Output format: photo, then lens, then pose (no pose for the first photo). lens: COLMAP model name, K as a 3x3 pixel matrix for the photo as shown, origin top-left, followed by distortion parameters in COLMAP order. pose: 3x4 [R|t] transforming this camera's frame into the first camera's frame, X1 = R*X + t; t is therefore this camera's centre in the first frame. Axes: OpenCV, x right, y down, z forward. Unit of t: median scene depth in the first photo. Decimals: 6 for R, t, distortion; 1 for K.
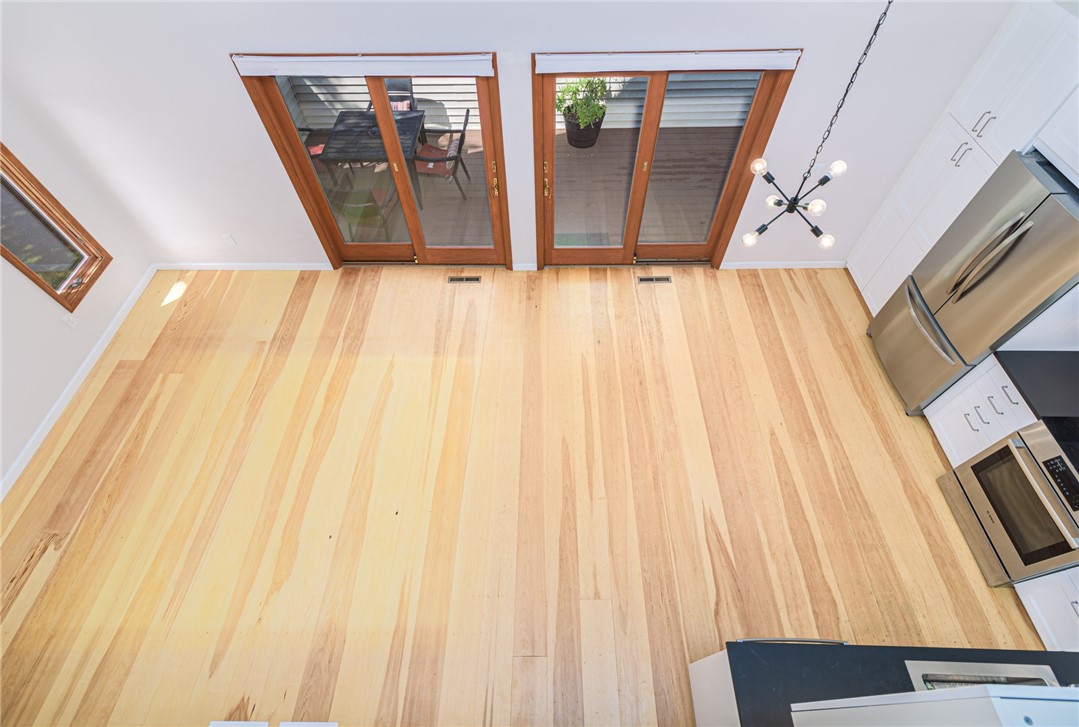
lens RADIAL K [[489.5, 0, 513.1], [0, 489.5, 364.9], [0, 0, 1]] dist [0.016921, -0.000168]
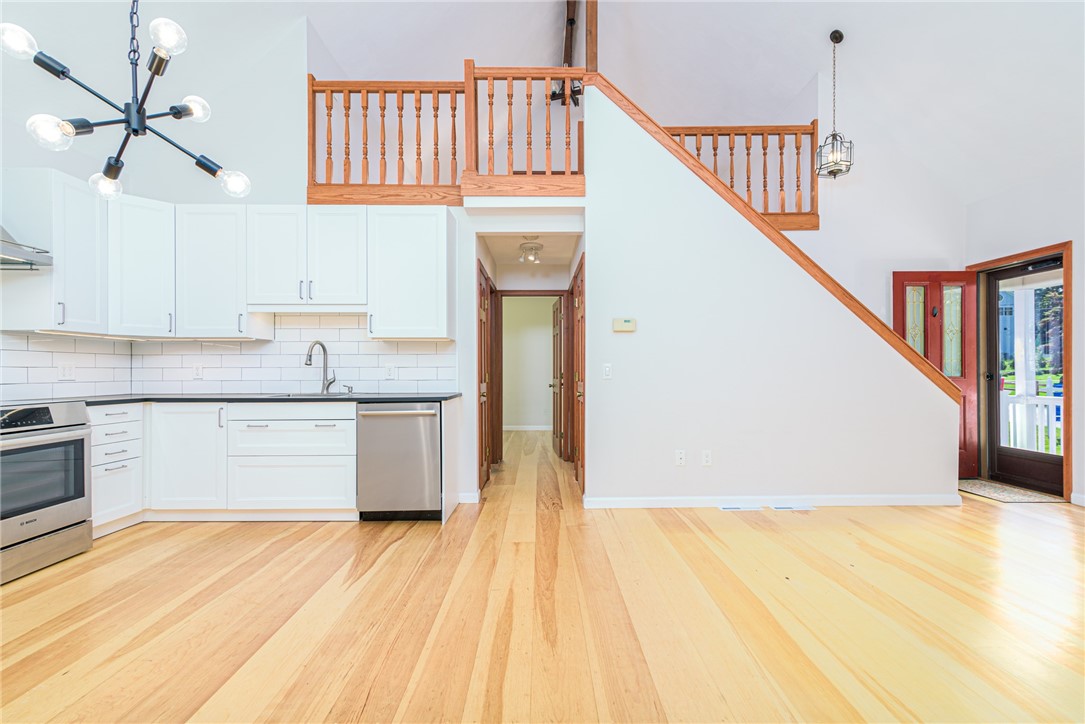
lens RADIAL K [[488.4, 0, 542.8], [0, 488.4, 365.3], [0, 0, 1]] dist [0.014494, -0.000507]
pose [[-0.998313, 0.034172, -0.046935, 0.137863], [-0.017831, 0.588899, 0.808010, -0.445263], [0.055251, 0.807484, -0.587296, 1.147983]]
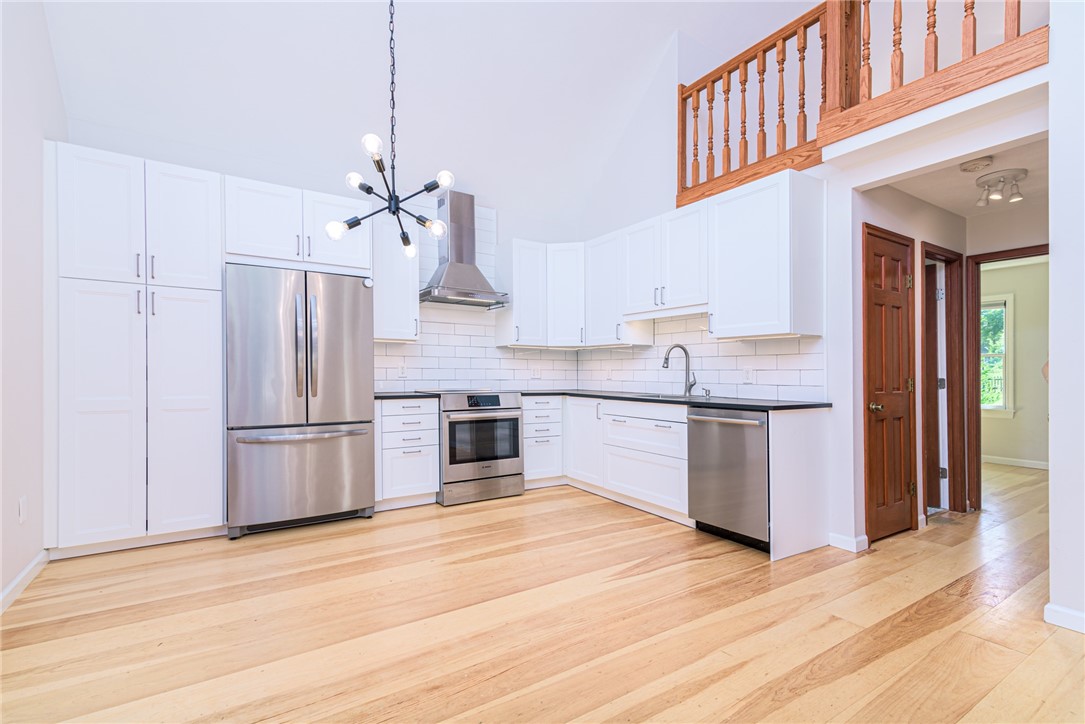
lens RADIAL K [[491.2, 0, 547.0], [0, 491.2, 374.5], [0, 0, 1]] dist [0.013444, -0.000249]
pose [[-0.578844, 0.025304, 0.815045, -0.144841], [0.671173, 0.582432, 0.458584, -0.269839], [-0.463105, 0.812485, -0.354121, 1.033685]]
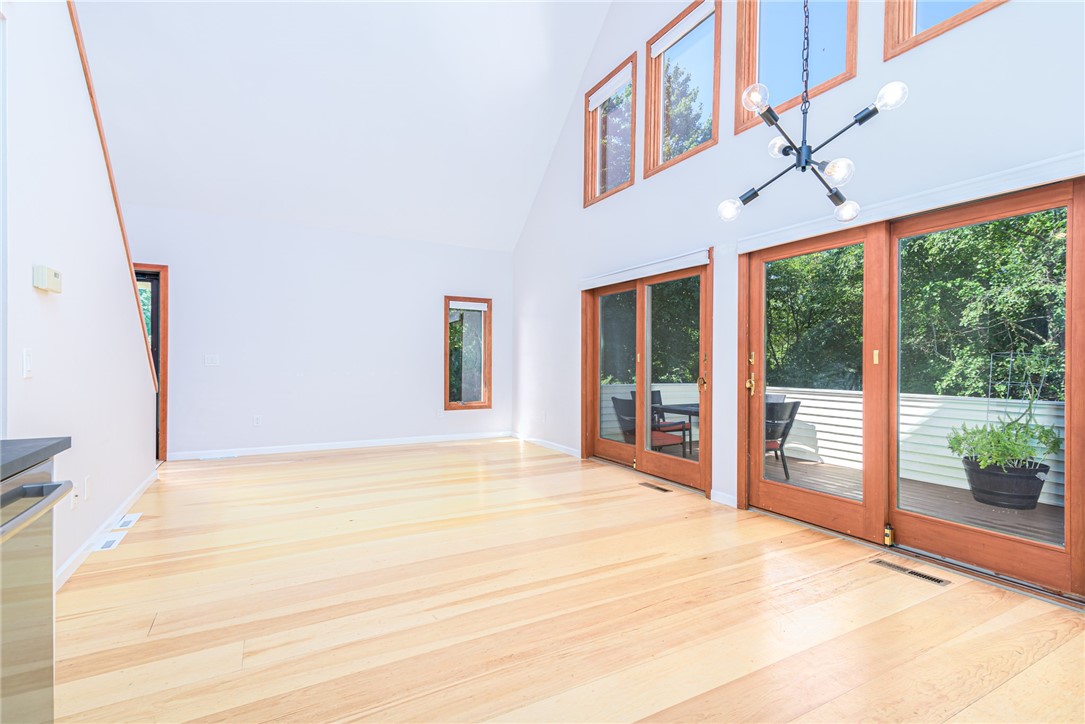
lens RADIAL K [[488.4, 0, 542.8], [0, 488.4, 365.3], [0, 0, 1]] dist [0.014494, -0.000507]
pose [[0.504442, 0.038114, -0.862604, 0.717250], [-0.715900, 0.576989, -0.393156, 0.238730], [0.482728, 0.815862, 0.318343, 0.645078]]
